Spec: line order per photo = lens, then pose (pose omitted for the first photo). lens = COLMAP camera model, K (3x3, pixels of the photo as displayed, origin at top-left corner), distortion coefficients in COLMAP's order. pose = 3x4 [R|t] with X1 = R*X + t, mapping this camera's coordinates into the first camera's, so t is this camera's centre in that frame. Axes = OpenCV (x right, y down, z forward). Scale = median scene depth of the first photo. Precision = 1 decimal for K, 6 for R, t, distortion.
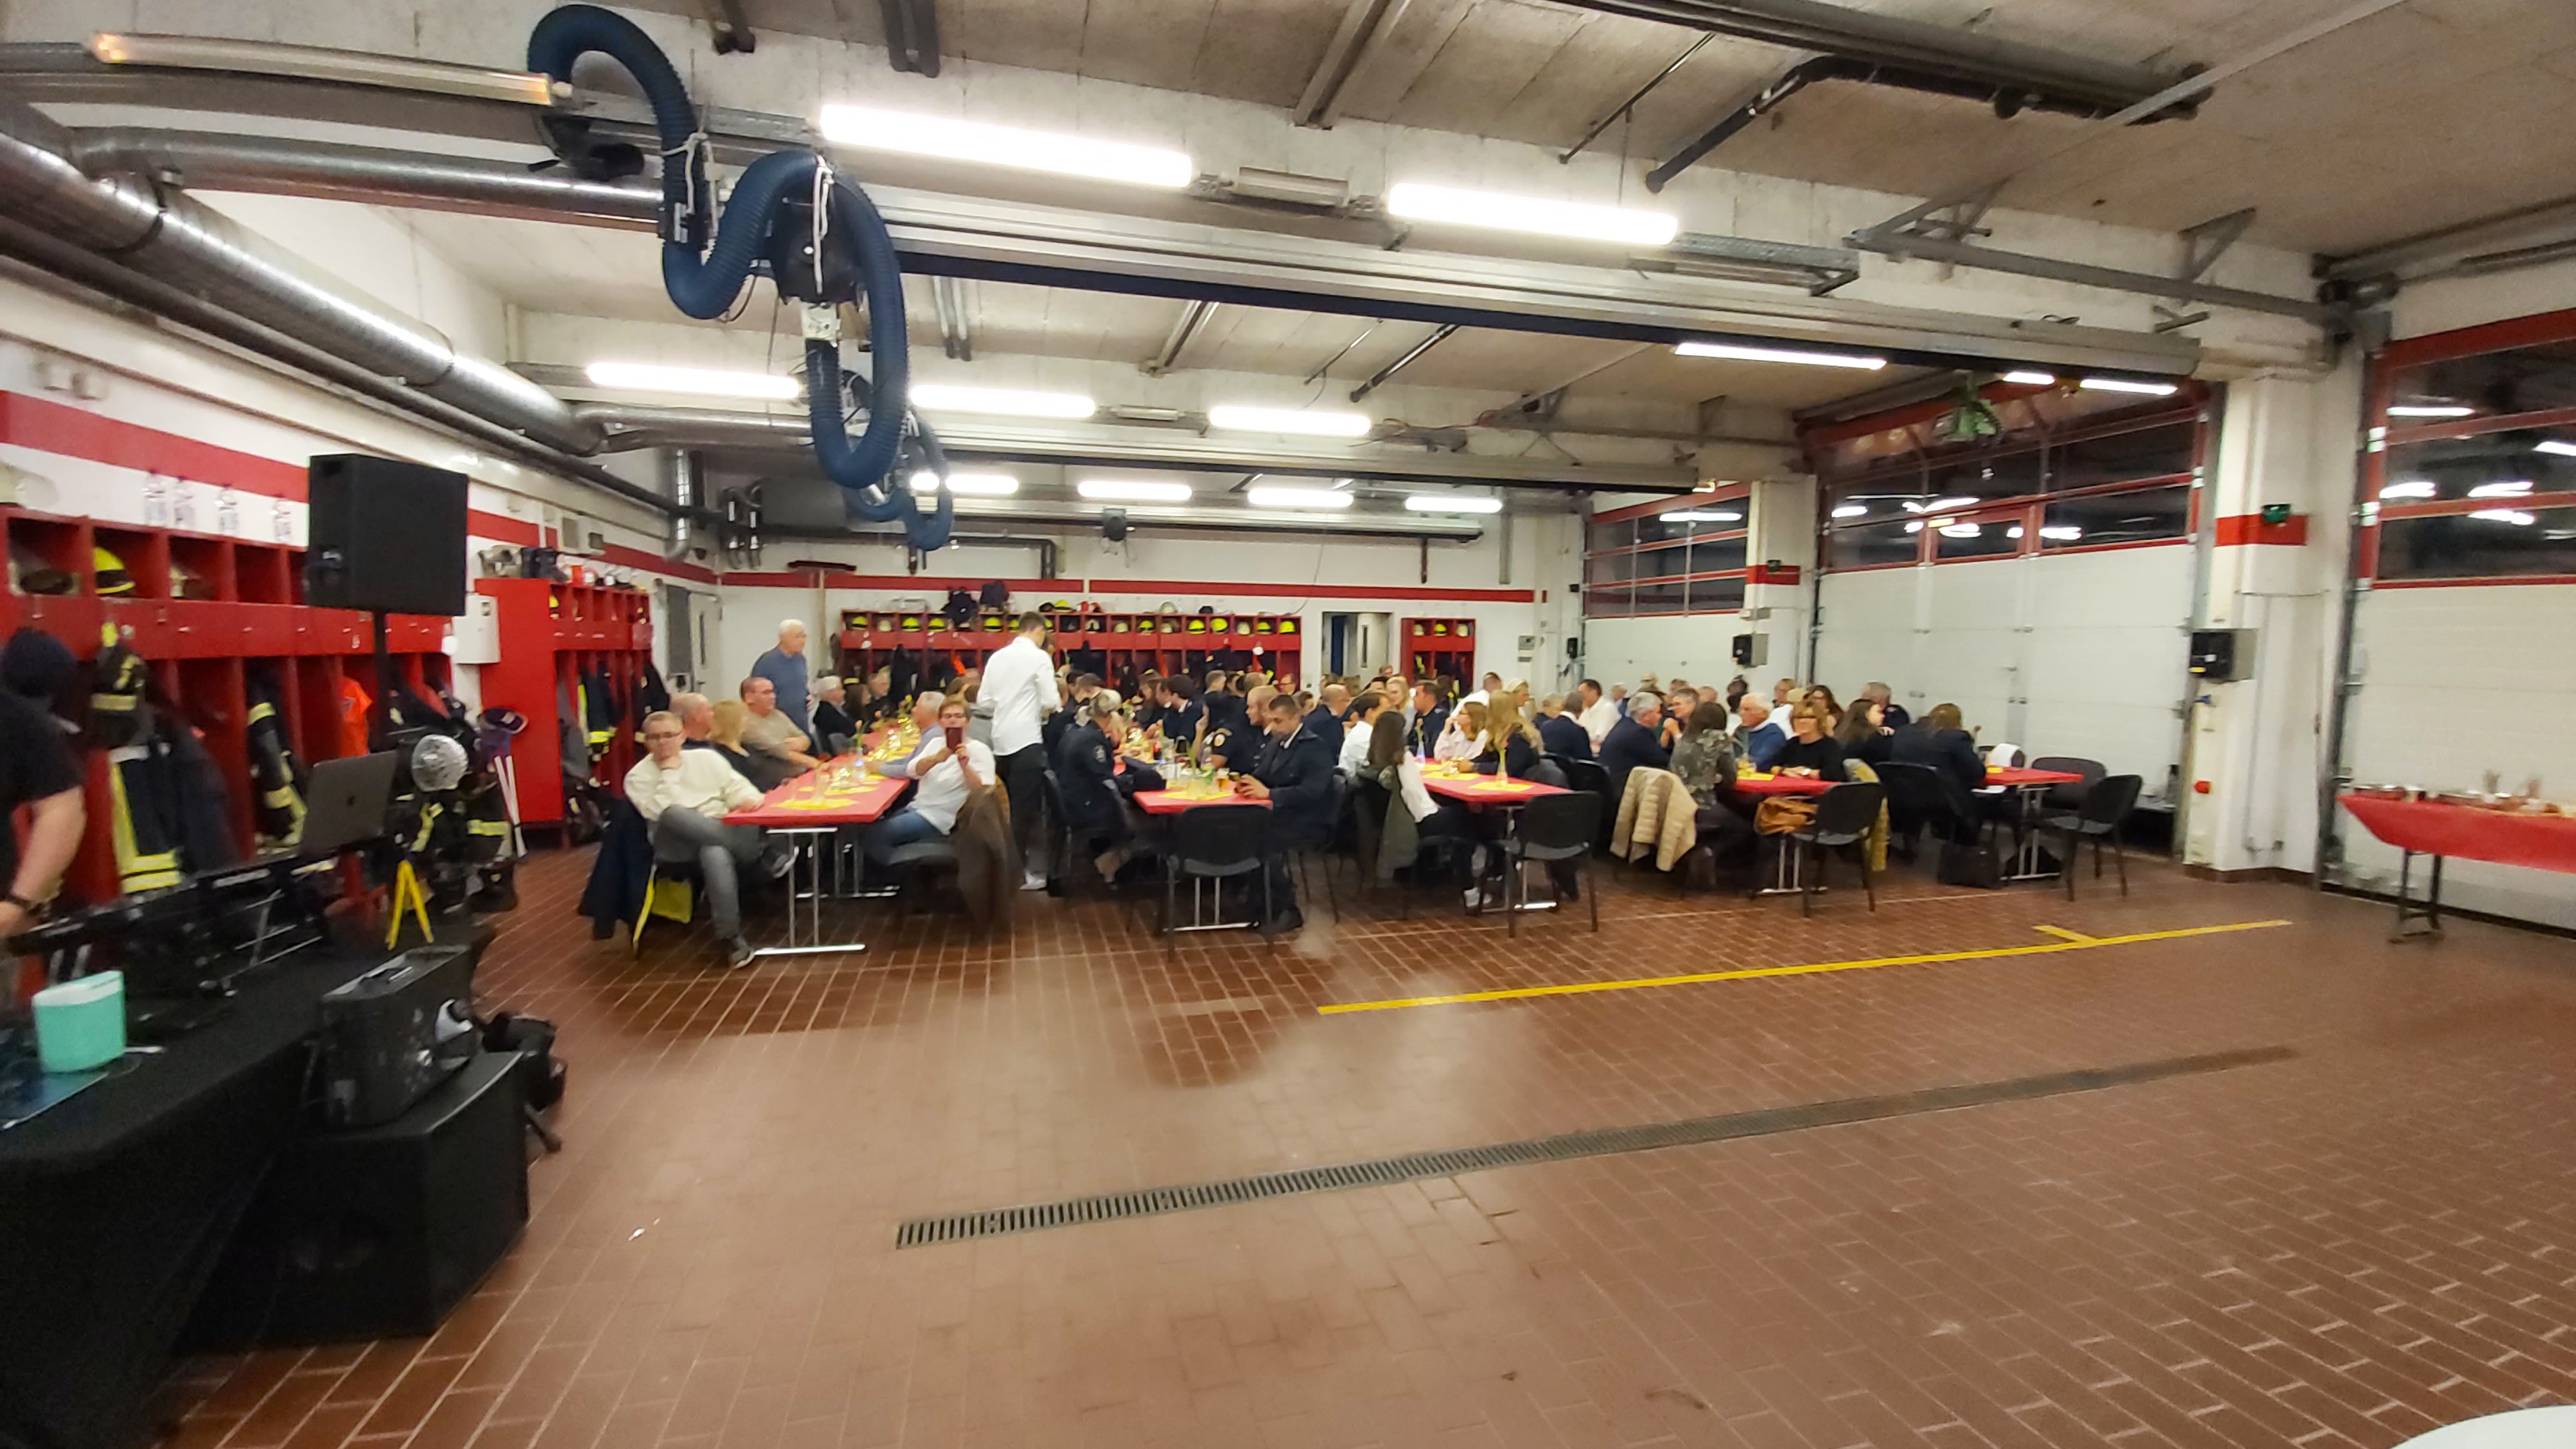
lens RADIAL K [[996.9, 0, 1277.5], [0, 996.9, 729.2], [0, 0, 1]] dist [0.033345, -0.022044]
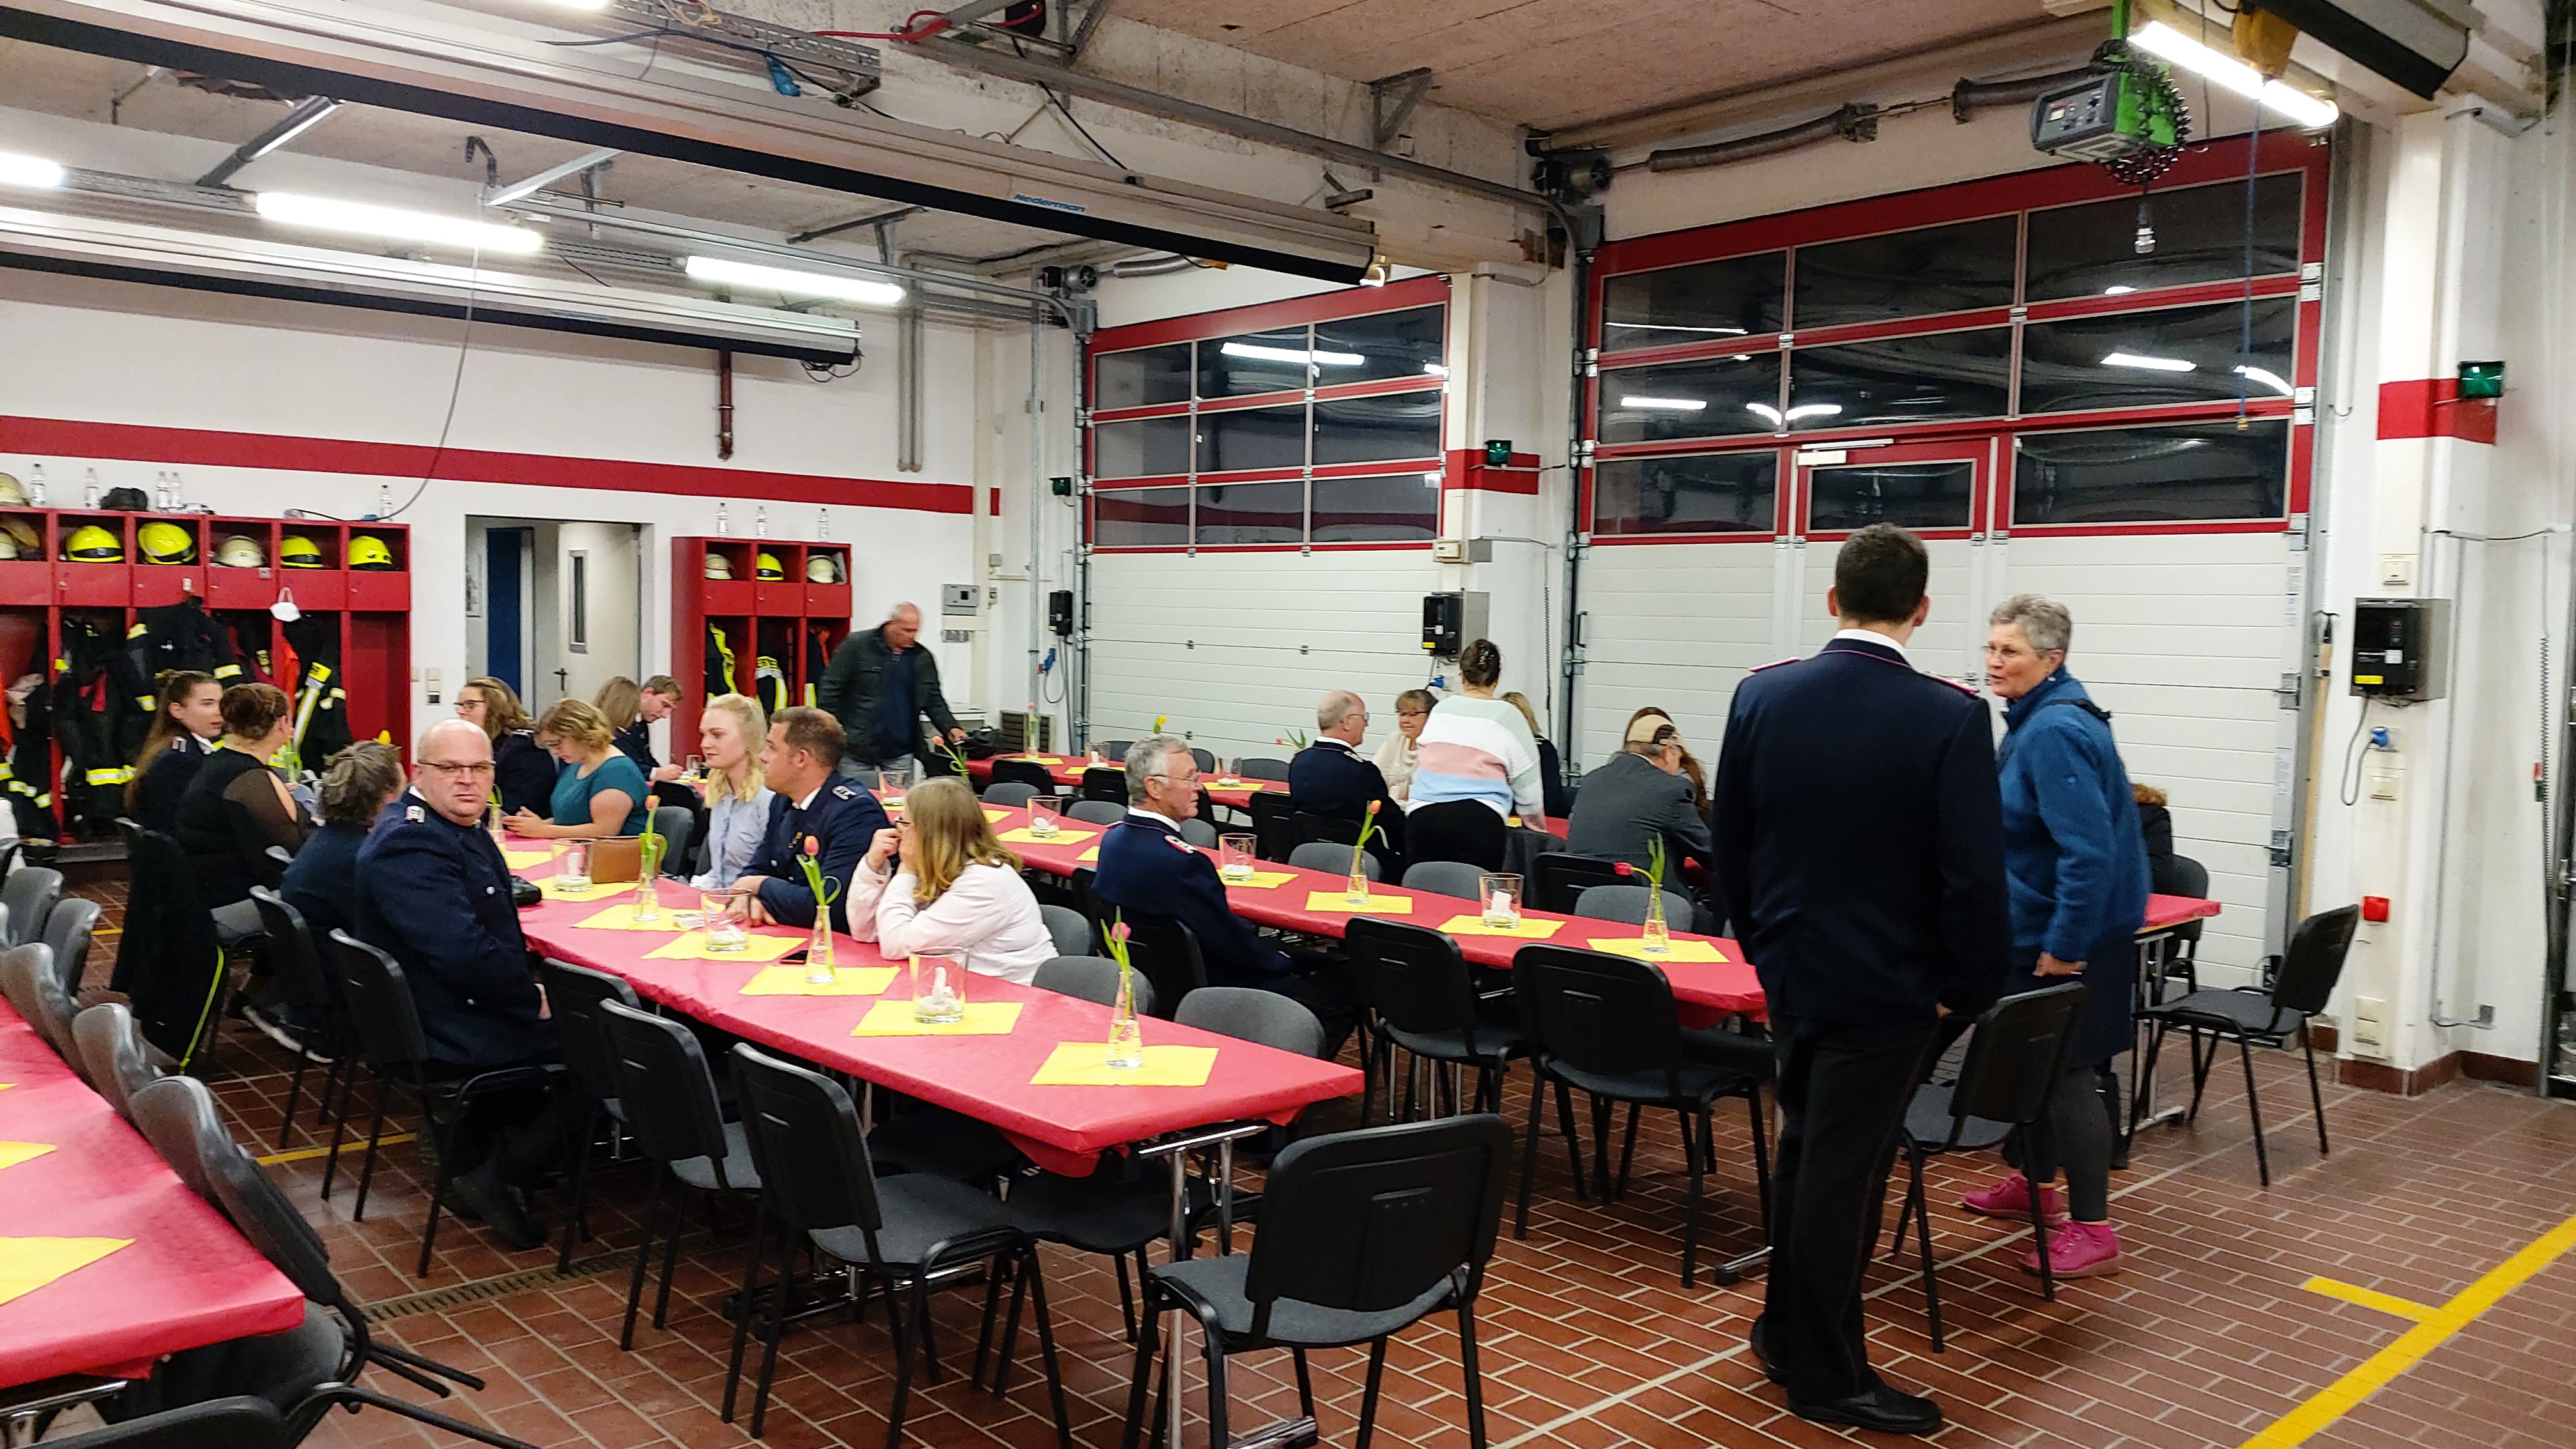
lens RADIAL K [[1992.3, 0, 1351.8], [0, 1992.3, 760.2], [0, 0, 1]] dist [0.157375, -0.281809]
pose [[0.897143, -0.022028, 0.441190, 0.001384], [0.024187, 0.999707, 0.000730, -0.012519], [-0.441077, 0.010017, 0.897413, 0.122785]]
